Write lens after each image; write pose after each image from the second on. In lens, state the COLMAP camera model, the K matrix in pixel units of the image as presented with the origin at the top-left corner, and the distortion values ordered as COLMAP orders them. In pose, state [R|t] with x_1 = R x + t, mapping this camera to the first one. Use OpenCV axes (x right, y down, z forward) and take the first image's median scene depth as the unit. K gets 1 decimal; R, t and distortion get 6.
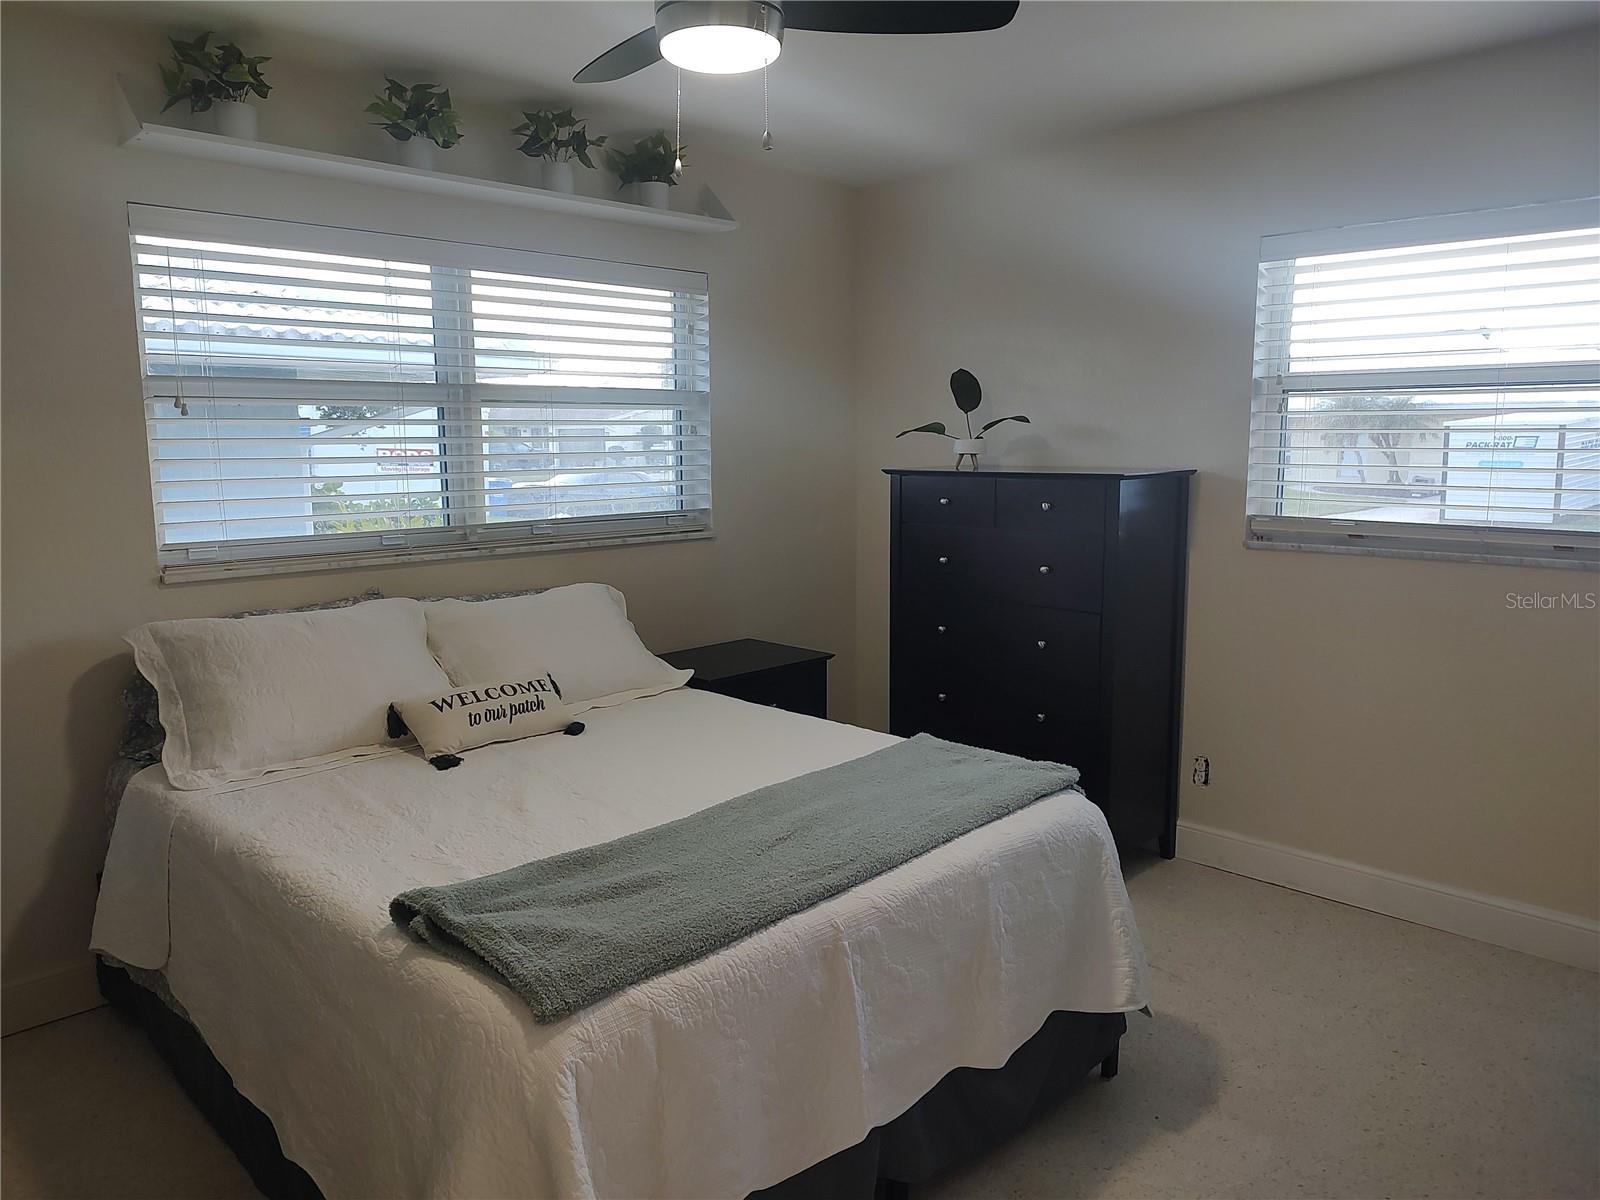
lens RADIAL K [[1138.2, 0, 809.9], [0, 1138.2, 602.3], [0, 0, 1]] dist [0.050022, -0.069854]
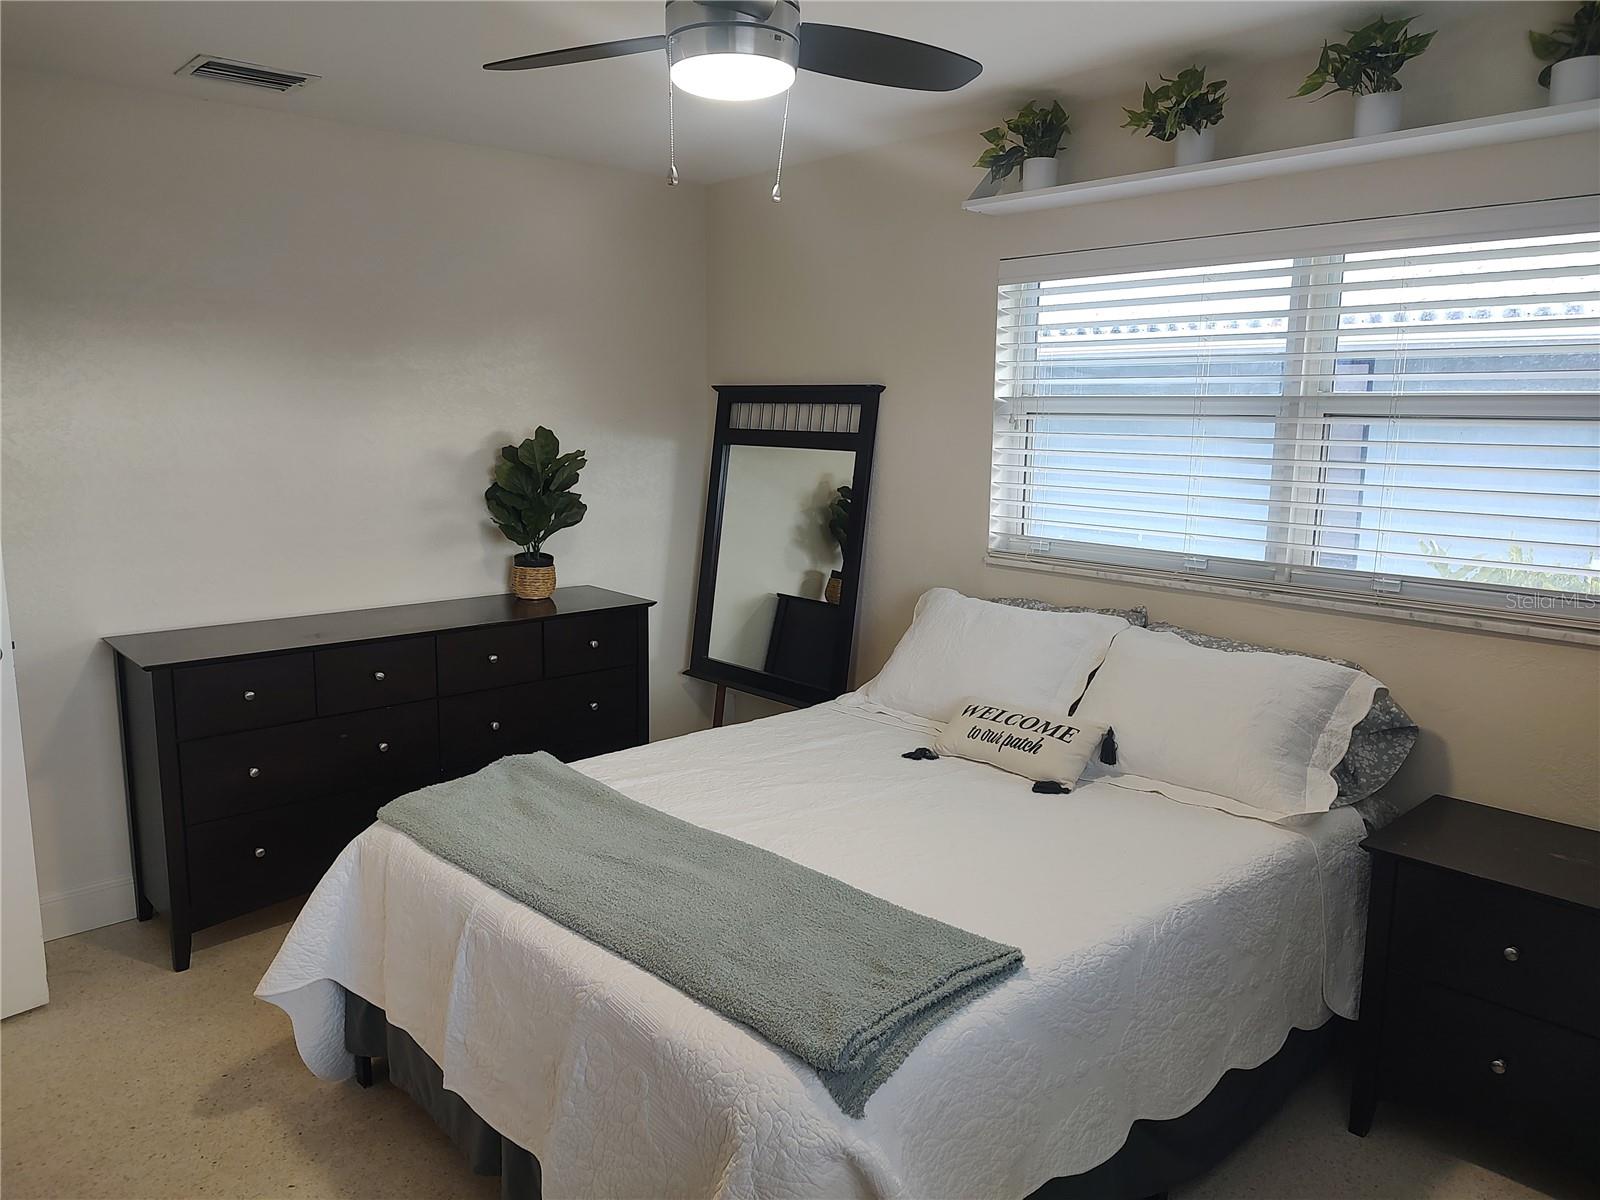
lens RADIAL K [[1138.2, 0, 809.9], [0, 1138.2, 602.3], [0, 0, 1]] dist [0.050022, -0.069854]
pose [[-0.042331, 0.176893, -0.983319, 0.692314], [-0.152920, 0.971458, 0.181342, -0.173162], [0.987331, 0.158046, -0.014072, 0.836981]]
